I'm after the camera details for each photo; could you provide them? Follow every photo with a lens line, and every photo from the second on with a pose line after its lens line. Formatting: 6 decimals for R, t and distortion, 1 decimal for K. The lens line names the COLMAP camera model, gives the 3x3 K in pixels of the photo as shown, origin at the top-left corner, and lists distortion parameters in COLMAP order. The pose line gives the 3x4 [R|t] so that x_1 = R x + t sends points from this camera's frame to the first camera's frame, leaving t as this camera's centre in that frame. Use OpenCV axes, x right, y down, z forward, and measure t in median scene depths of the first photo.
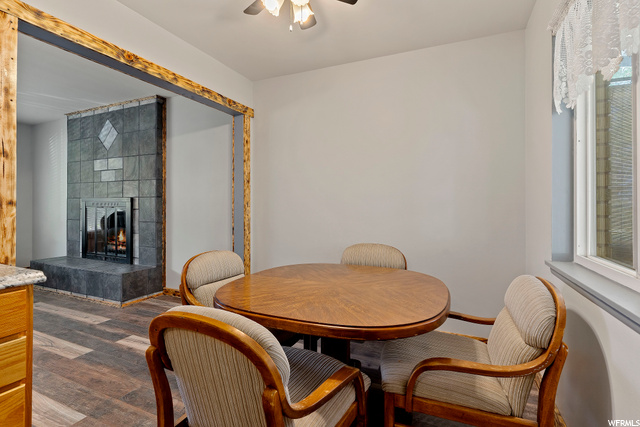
lens RADIAL K [[310.4, 0, 319.7], [0, 310.4, 207.5], [0, 0, 1]] dist [0.012063, 0.000186]
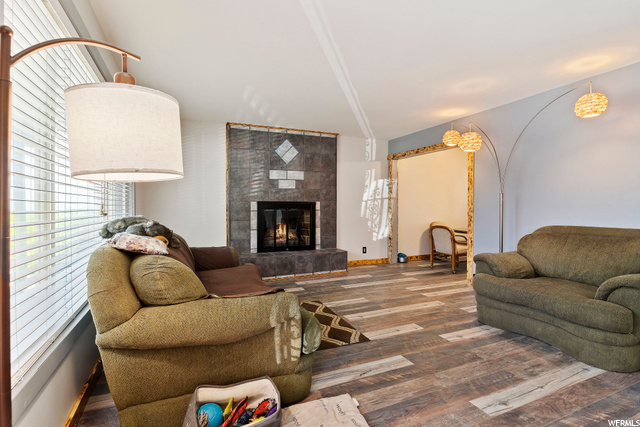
lens RADIAL K [[310.4, 0, 319.6], [0, 310.4, 212.3], [0, 0, 1]] dist [0.012063, 0.000186]
pose [[0.665318, -0.018093, 0.746341, -1.569568], [0.009174, 0.999829, 0.016059, -0.006122], [-0.746504, -0.003837, 0.665370, 0.064170]]
